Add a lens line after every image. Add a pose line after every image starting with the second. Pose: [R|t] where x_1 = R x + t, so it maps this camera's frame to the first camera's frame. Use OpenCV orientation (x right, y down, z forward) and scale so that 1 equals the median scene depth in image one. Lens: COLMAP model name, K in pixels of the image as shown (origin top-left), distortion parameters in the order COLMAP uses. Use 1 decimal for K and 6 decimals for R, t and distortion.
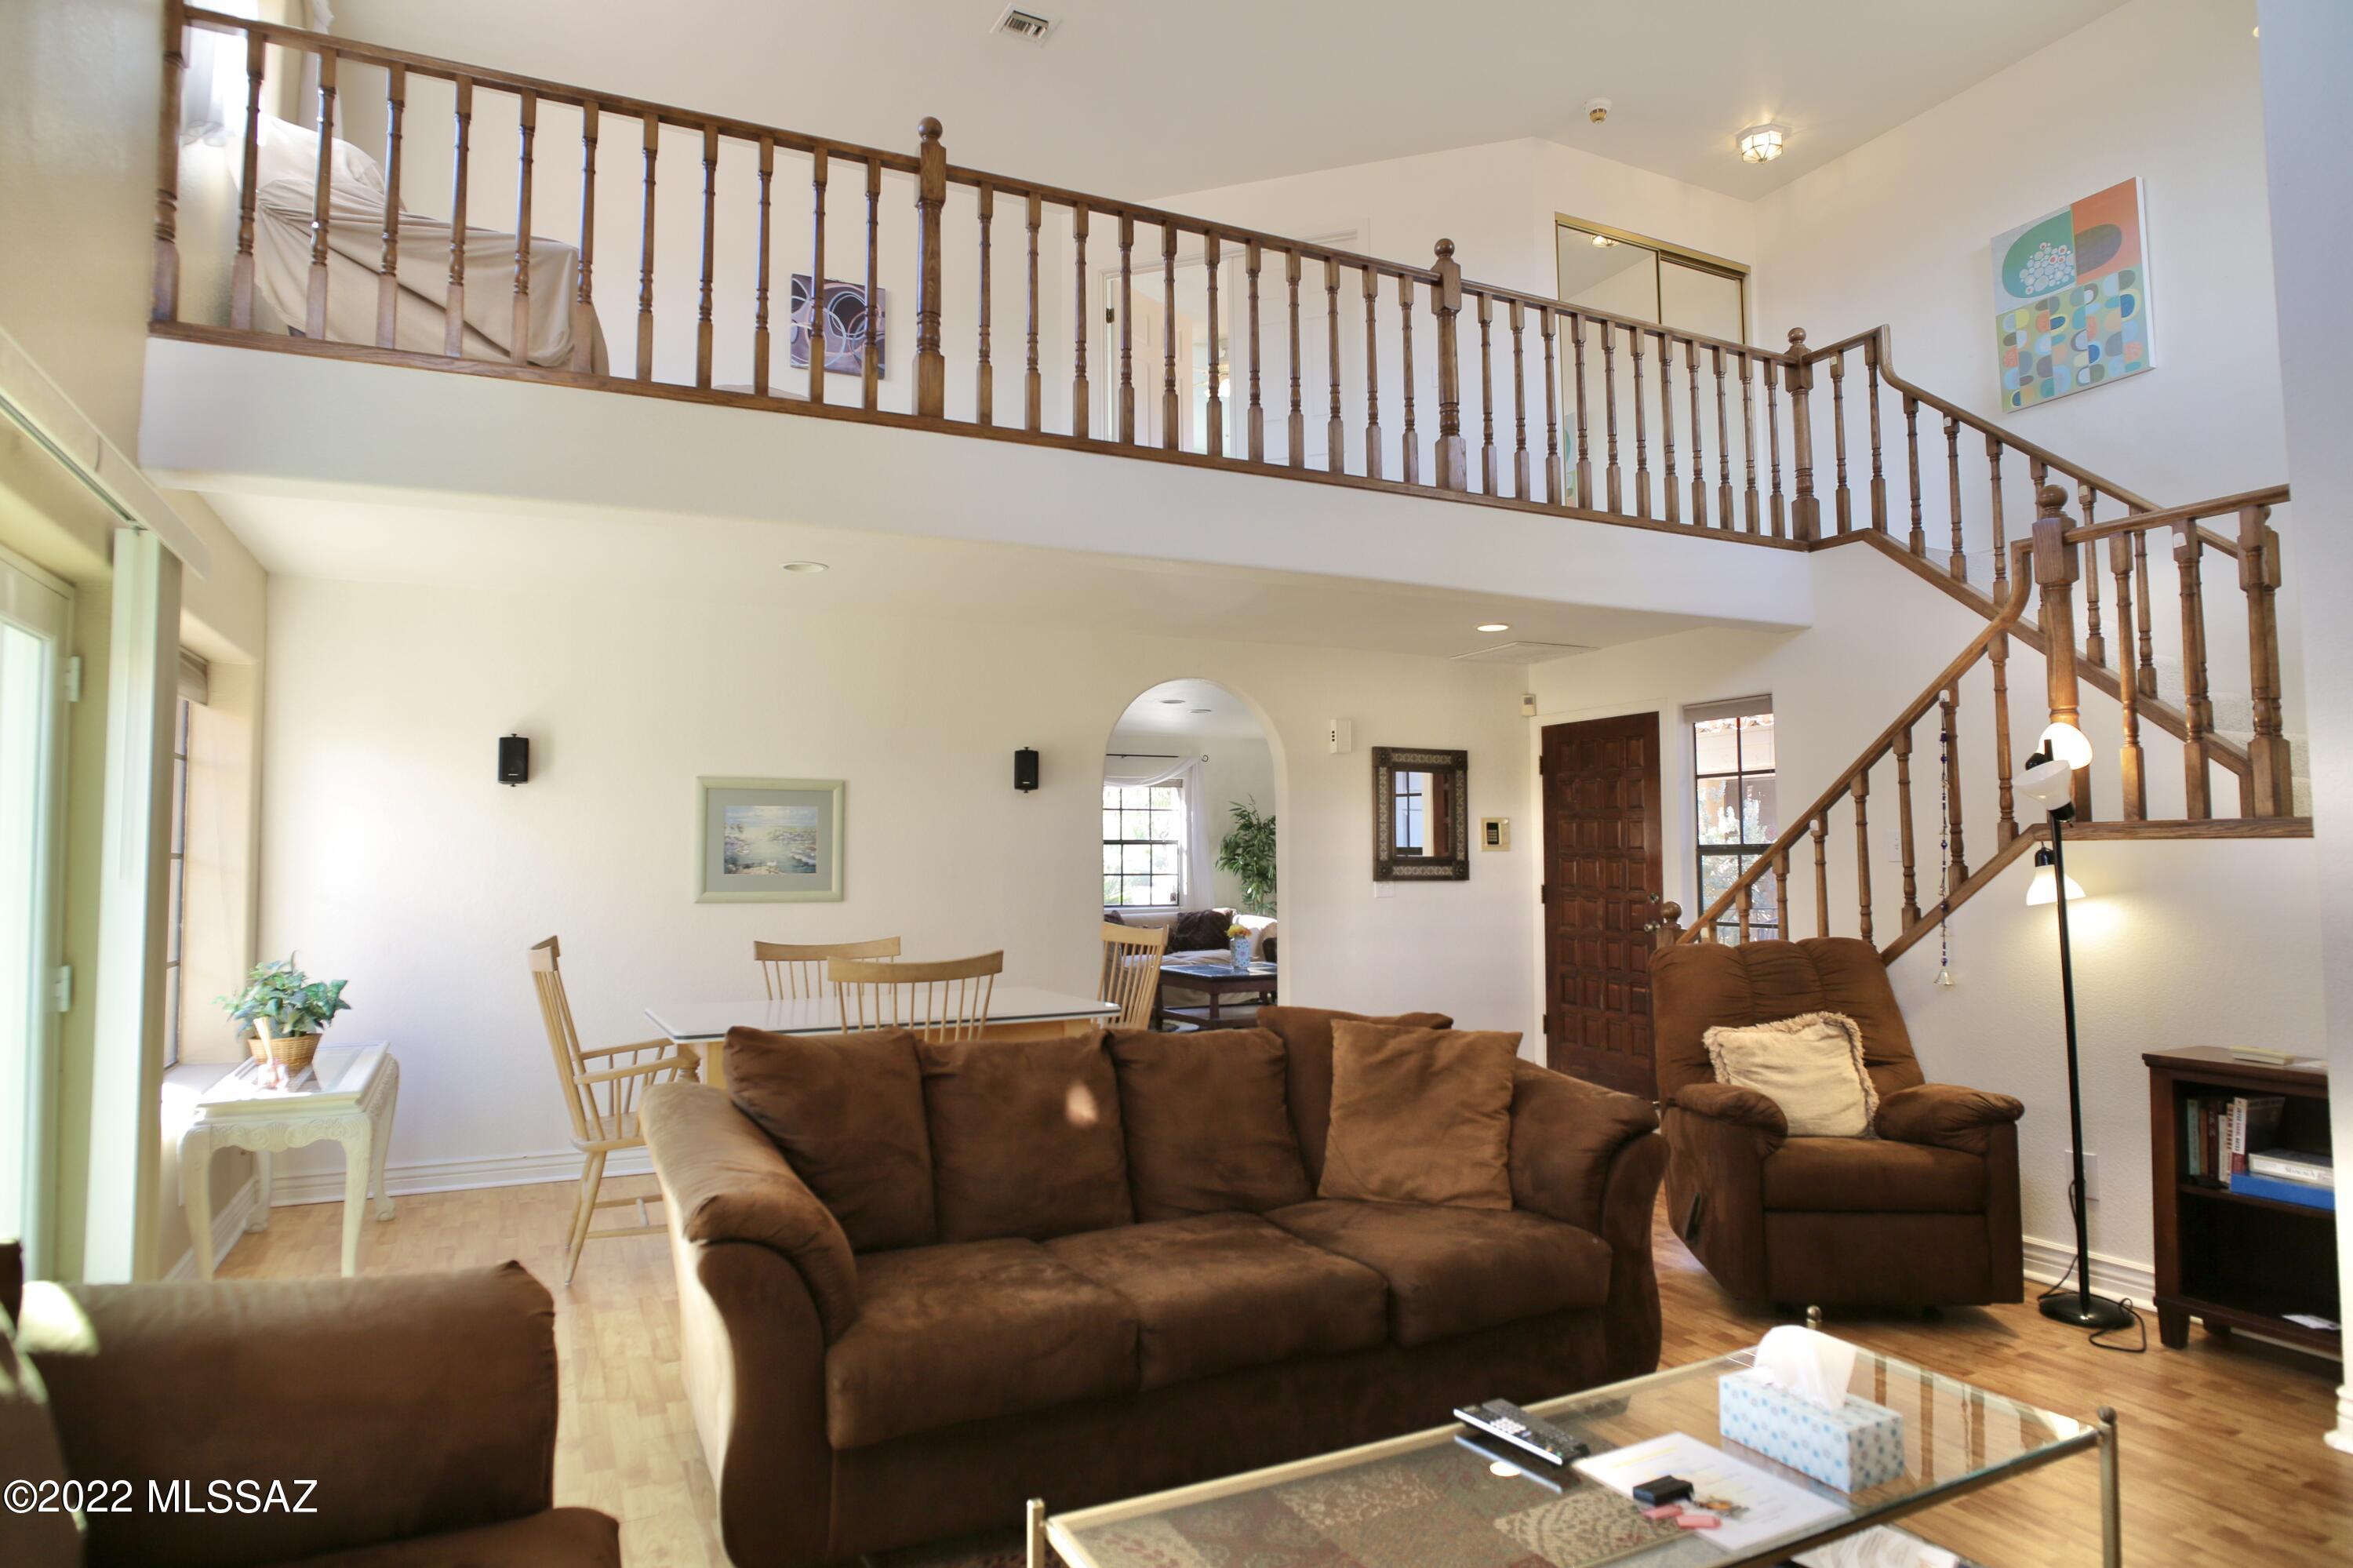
lens RADIAL K [[1306.8, 0, 1176.5], [0, 1306.8, 784.0], [0, 0, 1]] dist [-0.045952, 0.016011]
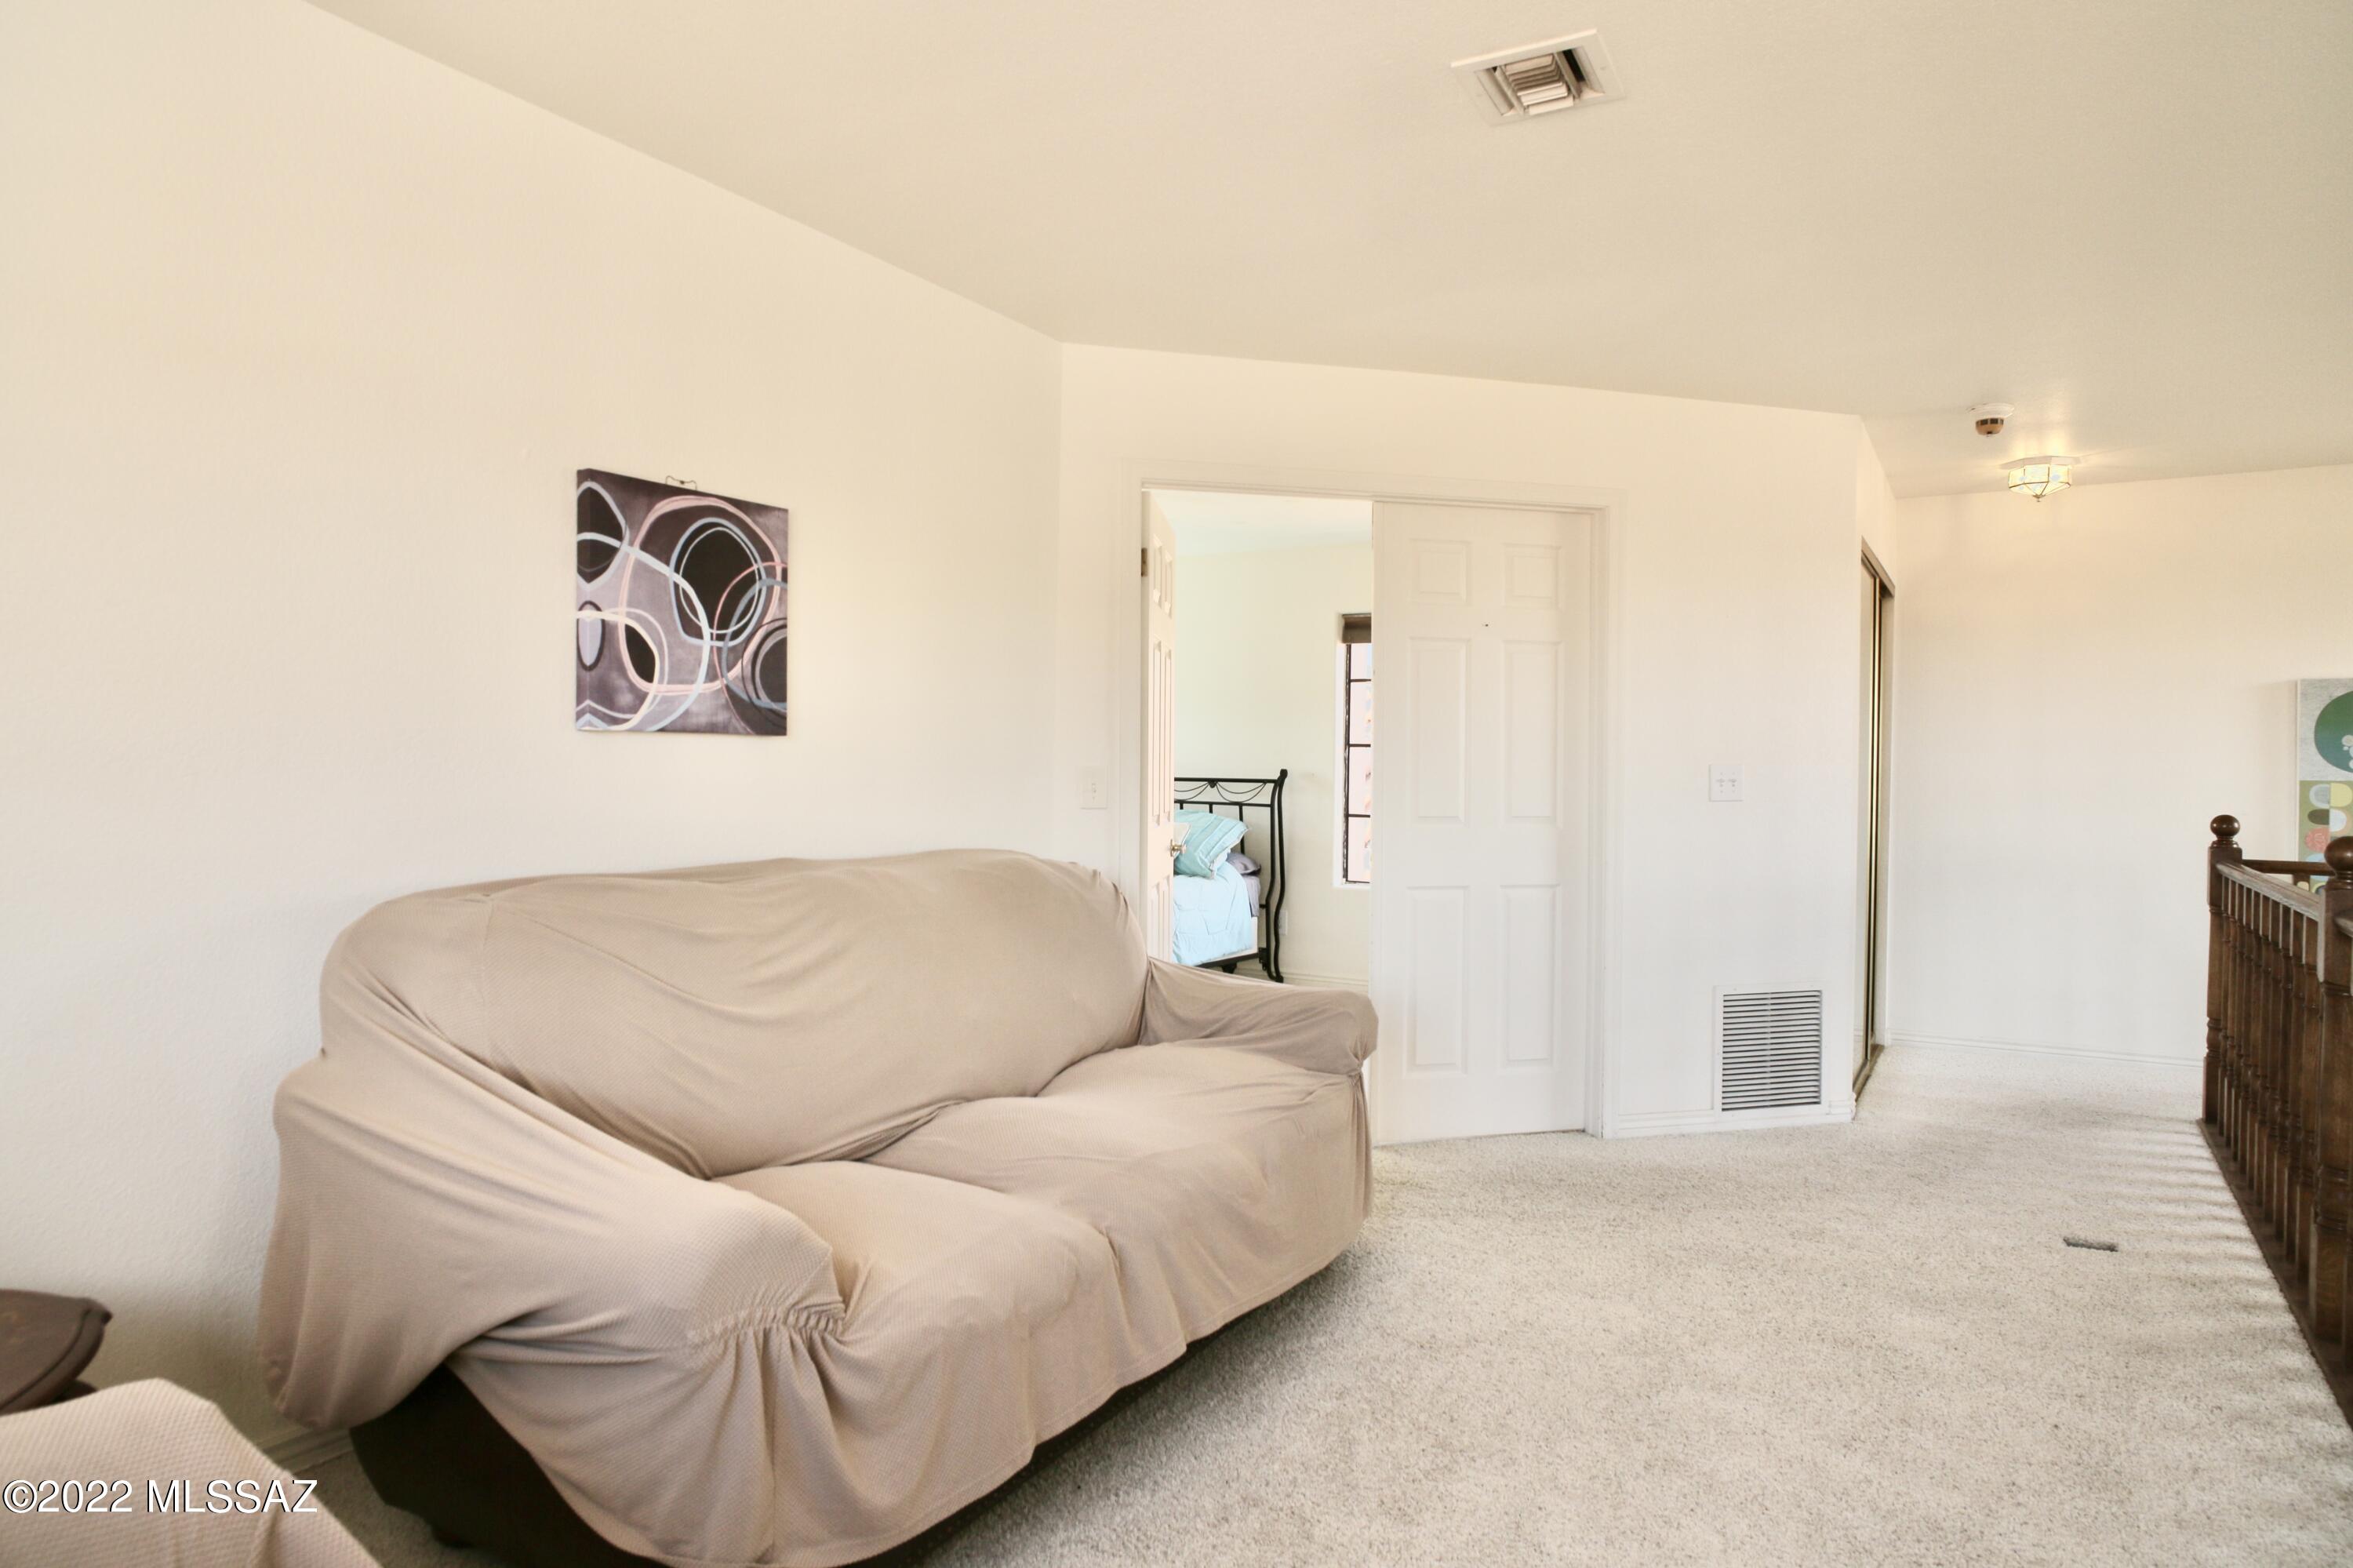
lens RADIAL K [[1351.3, 0, 1177.0], [0, 1351.3, 778.7], [0, 0, 1]] dist [-0.052265, 0.031950]
pose [[0.847310, 0.006490, 0.531059, -0.426955], [-0.041297, 0.997703, 0.053697, -0.404029], [-0.529490, -0.067429, 0.845632, 0.709139]]
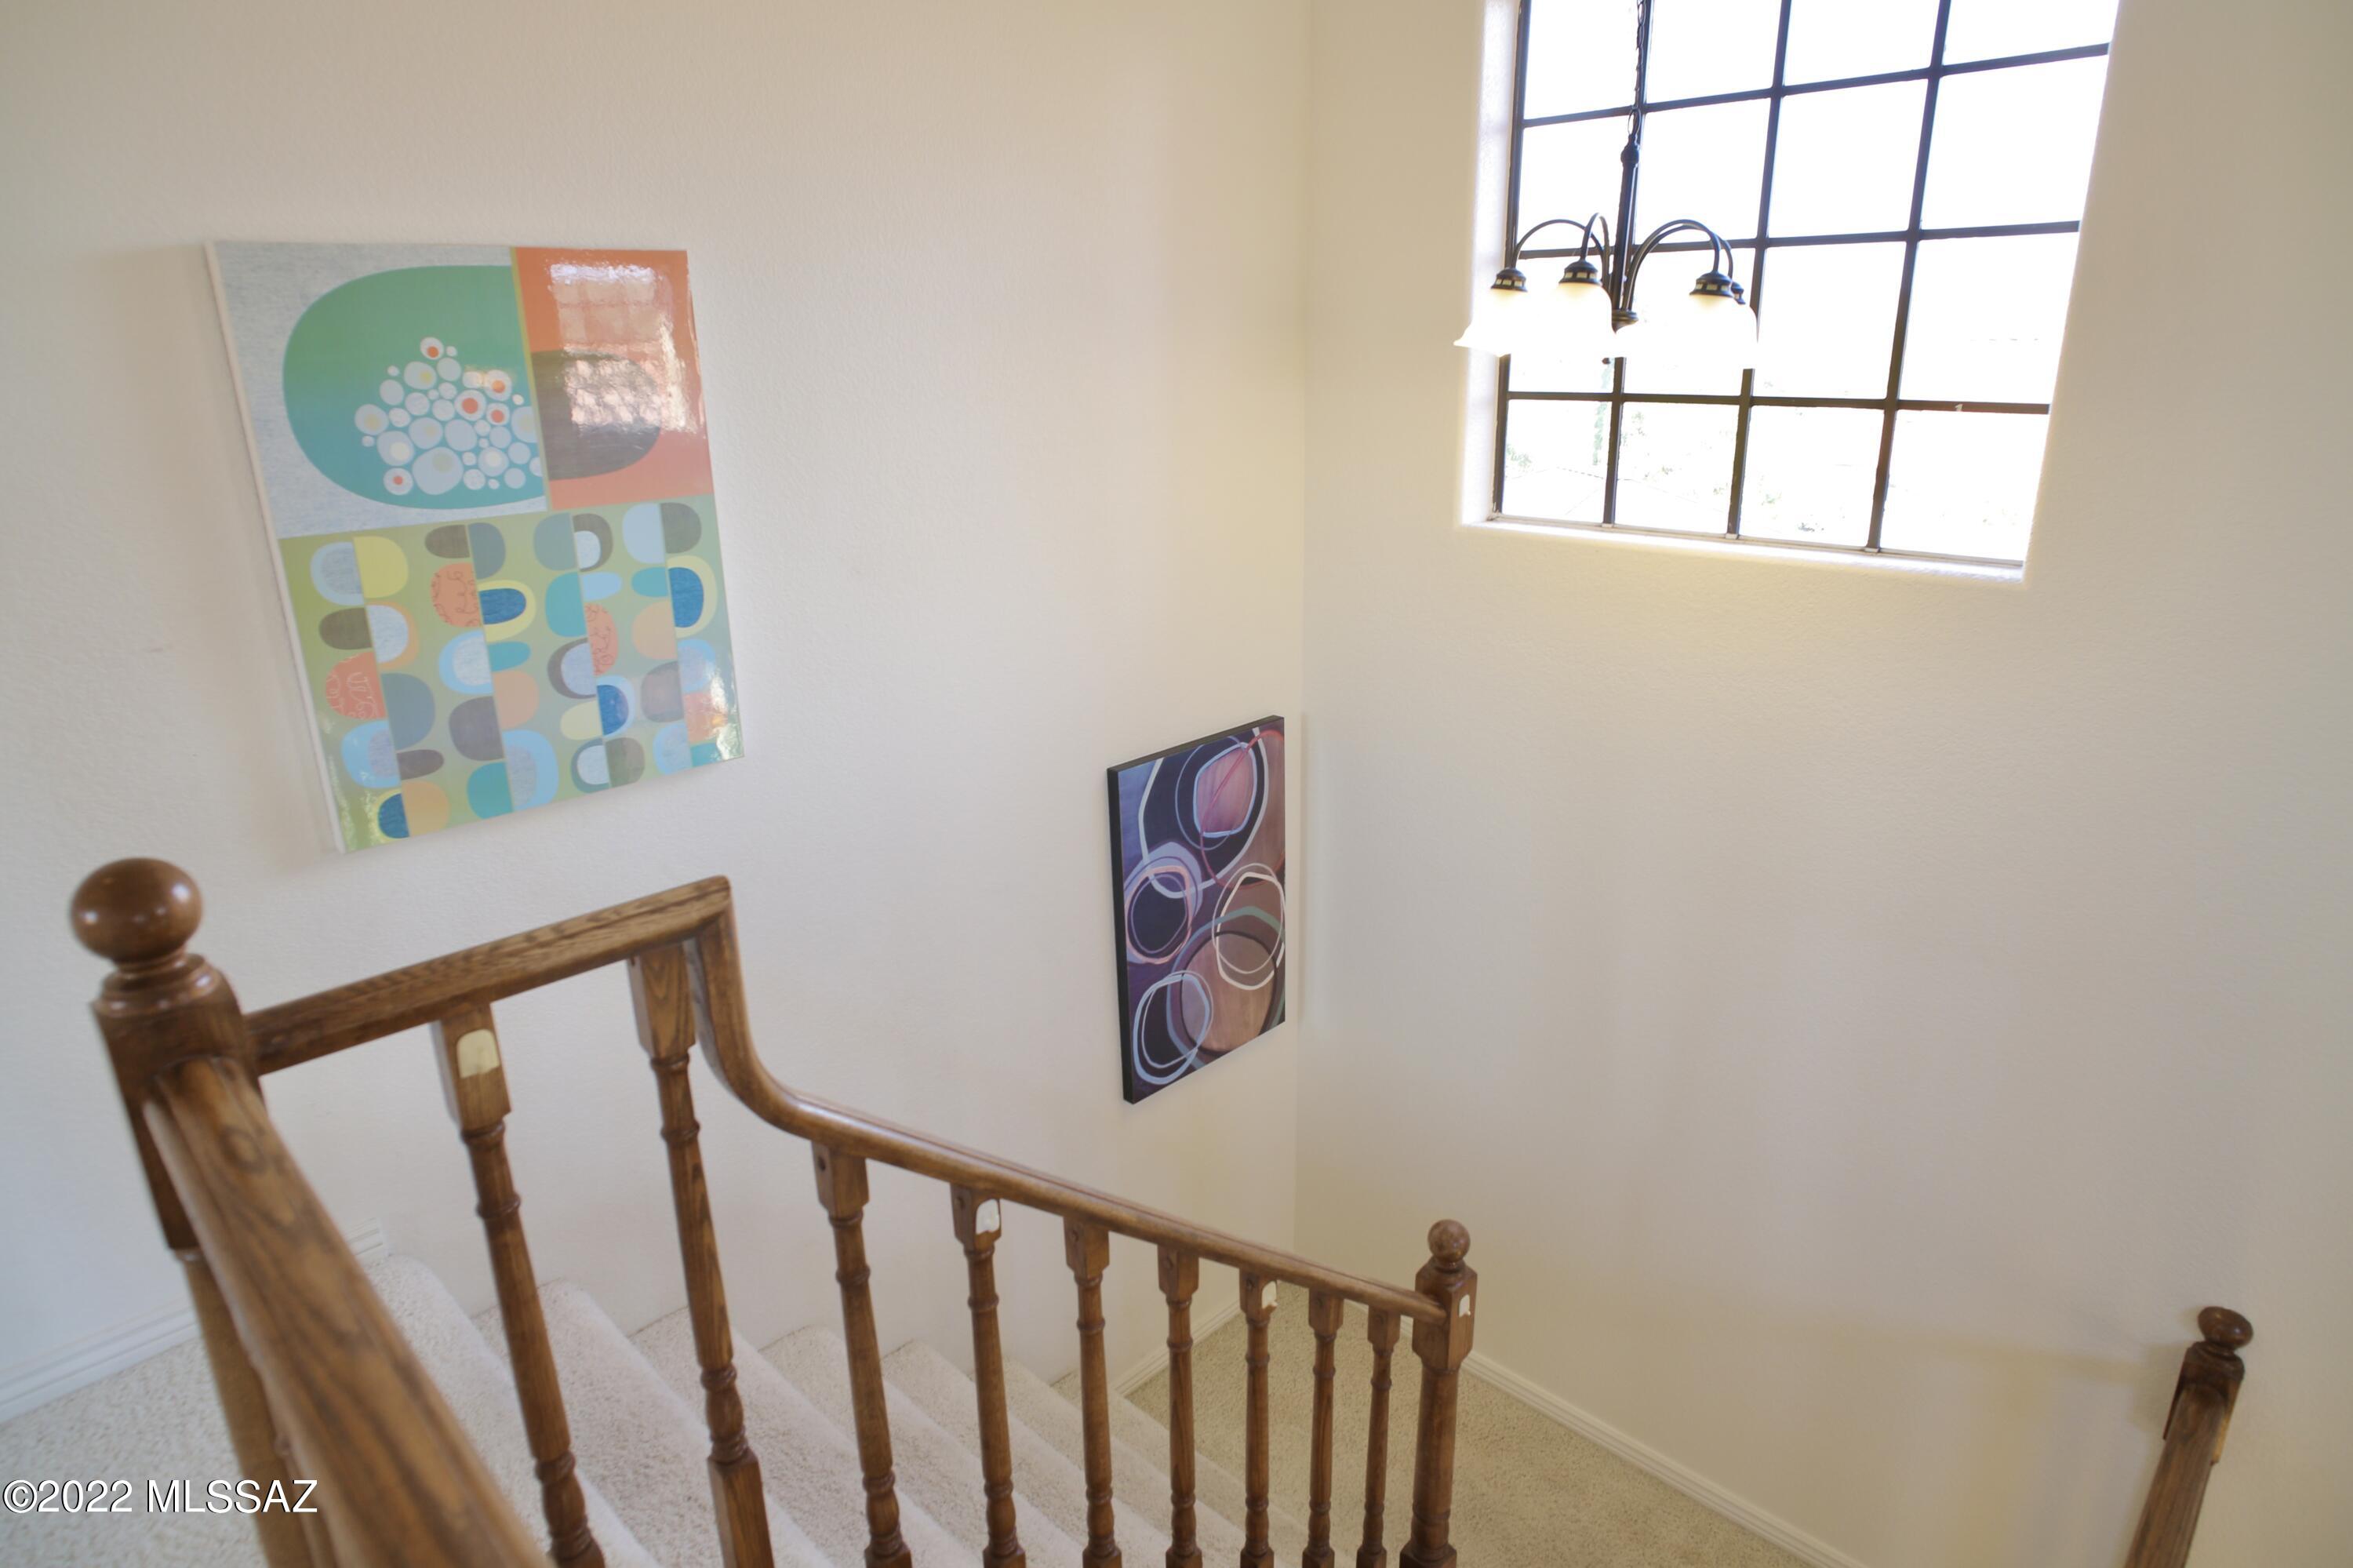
lens RADIAL K [[1351.3, 0, 1177.0], [0, 1351.3, 778.7], [0, 0, 1]] dist [-0.052265, 0.031950]
pose [[-0.325862, -0.280282, 0.902915, 0.307565], [-0.030404, 0.957657, 0.286302, -0.429612], [-0.944928, 0.065843, -0.320585, 0.963058]]
